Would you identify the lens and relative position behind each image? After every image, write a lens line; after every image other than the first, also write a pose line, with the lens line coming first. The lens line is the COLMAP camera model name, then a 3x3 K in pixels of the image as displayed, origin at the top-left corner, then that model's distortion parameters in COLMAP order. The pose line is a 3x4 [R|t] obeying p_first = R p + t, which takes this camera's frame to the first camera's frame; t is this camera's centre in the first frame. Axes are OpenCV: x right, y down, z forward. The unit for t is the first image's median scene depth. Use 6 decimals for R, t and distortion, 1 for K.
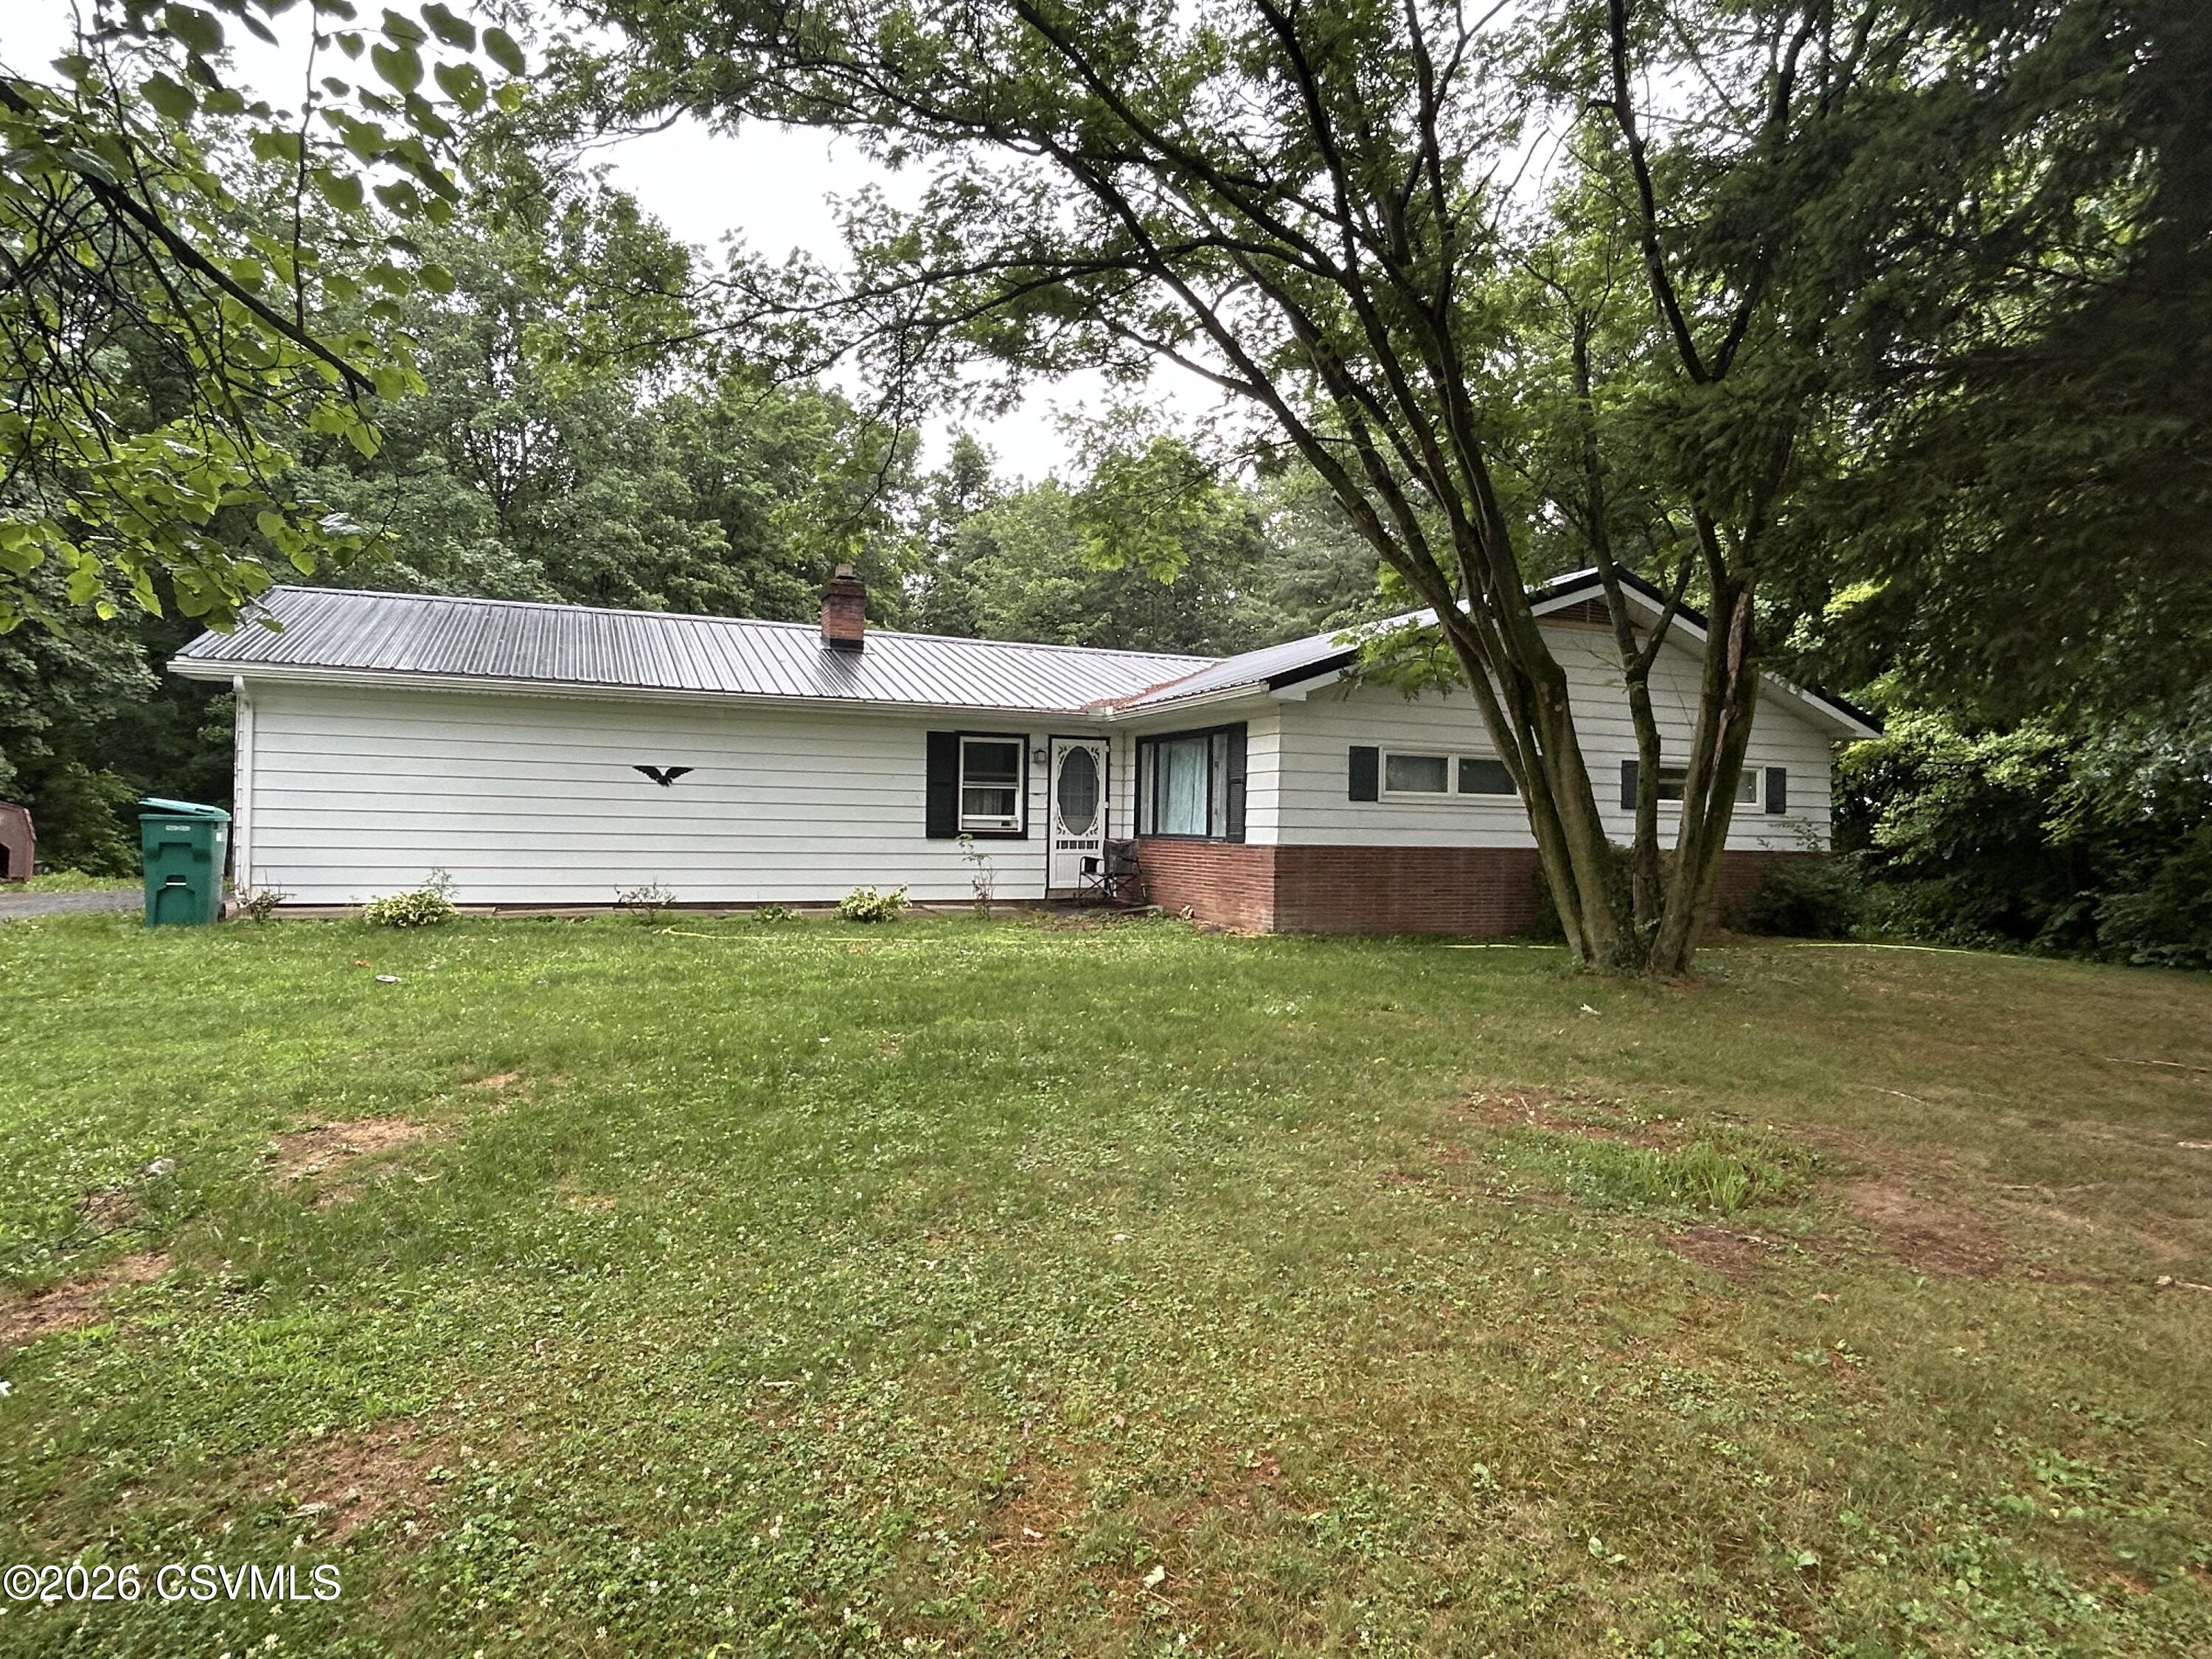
lens RADIAL K [[1225.3, 0, 1106.1], [0, 1225.3, 831.2], [0, 0, 1]] dist [-0.003204, -0.000399]
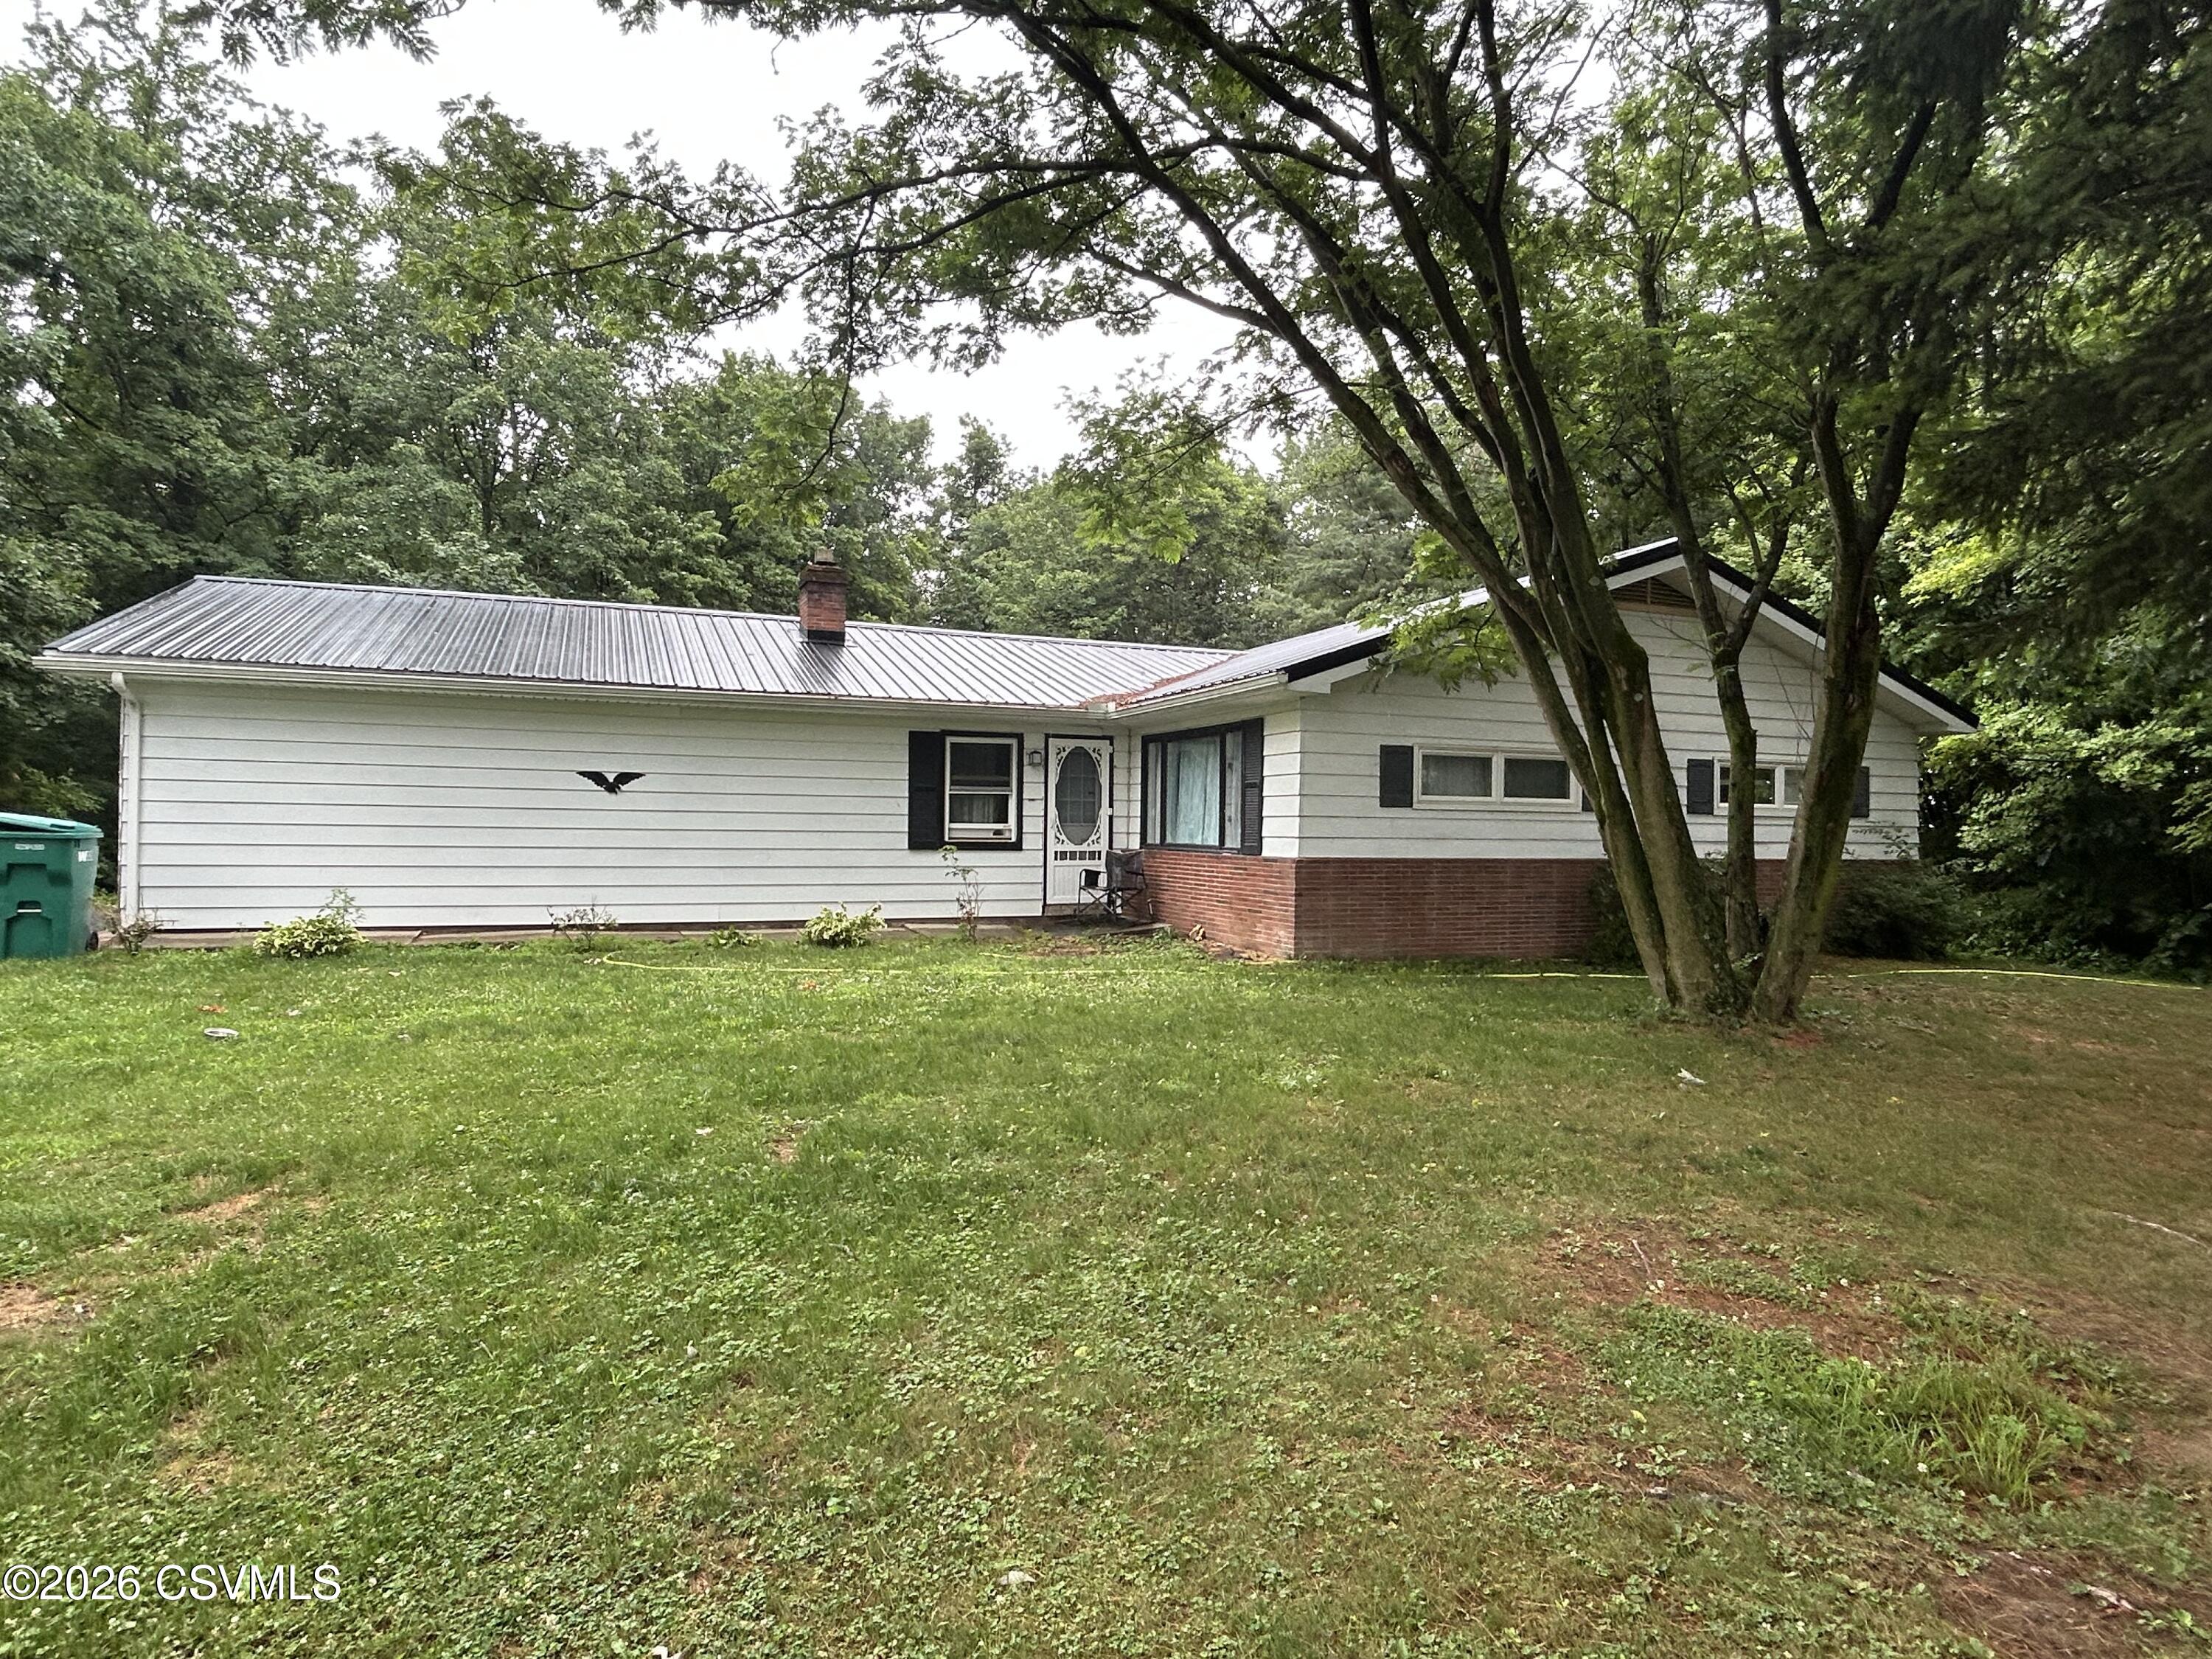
lens RADIAL K [[1225.3, 0, 1106.1], [0, 1225.3, 832.8], [0, 0, 1]] dist [-0.003204, -0.000399]
pose [[0.999780, -0.004023, -0.020566, 0.020459], [0.004069, 0.999989, 0.002209, -0.009358], [0.020557, -0.002292, 0.999786, 0.120357]]
